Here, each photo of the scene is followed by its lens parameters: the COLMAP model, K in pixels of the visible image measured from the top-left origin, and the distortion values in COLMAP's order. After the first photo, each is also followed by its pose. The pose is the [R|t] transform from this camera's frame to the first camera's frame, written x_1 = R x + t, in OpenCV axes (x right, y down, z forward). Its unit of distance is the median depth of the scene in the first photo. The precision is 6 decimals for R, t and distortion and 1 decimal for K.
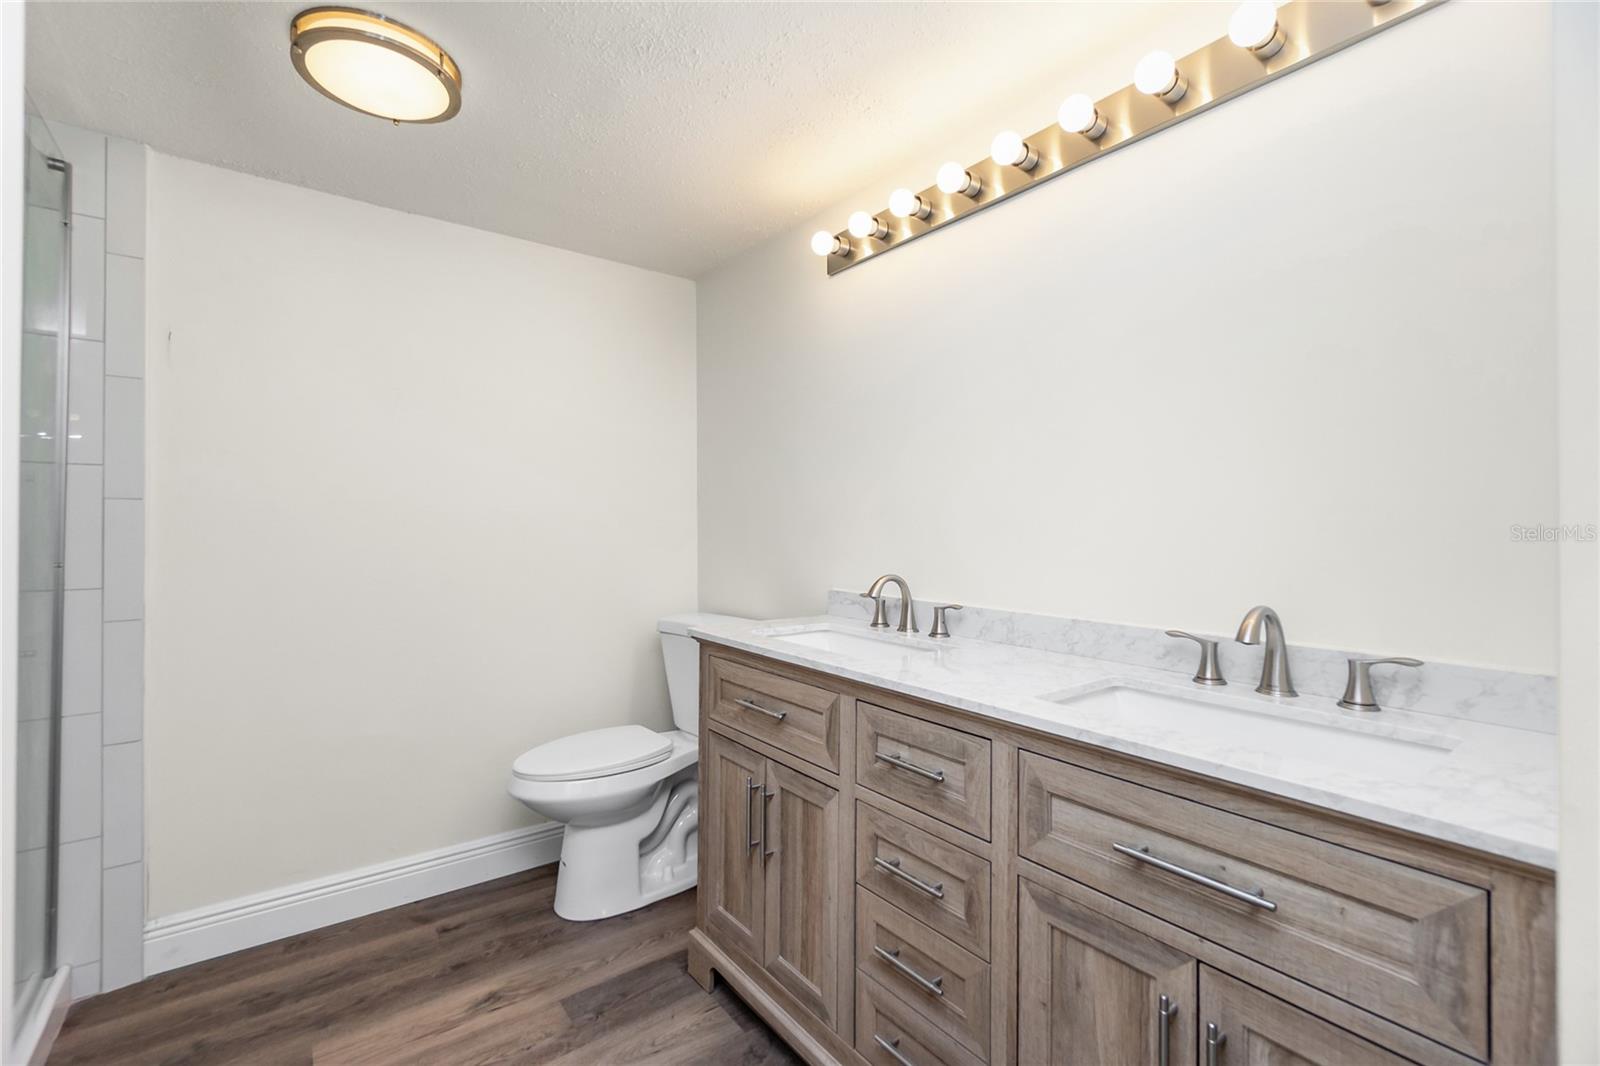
lens RADIAL K [[708.3, 0, 788.8], [0, 708.3, 519.7], [0, 0, 1]] dist [-0.000625, 0.000795]
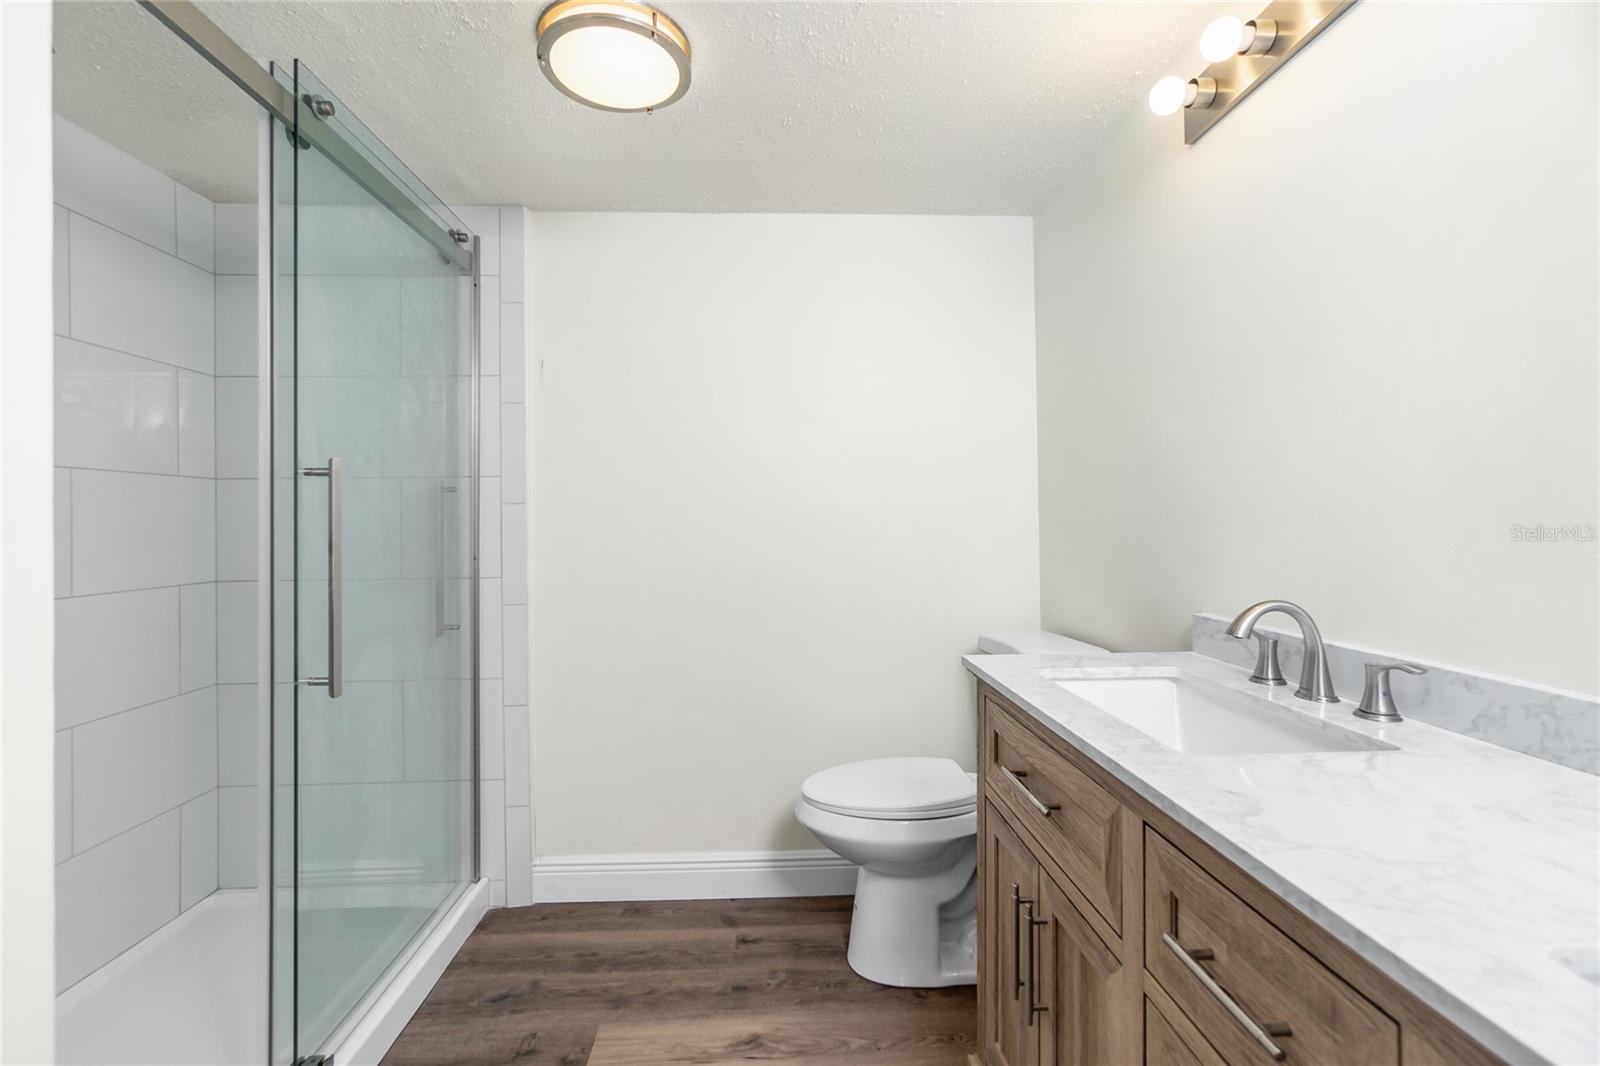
lens RADIAL K [[708.3, 0, 788.8], [0, 708.3, 519.7], [0, 0, 1]] dist [-0.000625, 0.000795]
pose [[0.827520, -0.011836, -0.561312, 0.130892], [0.014627, 0.999893, 0.000479, 0.003343], [0.561246, -0.008607, 0.827604, 0.262372]]
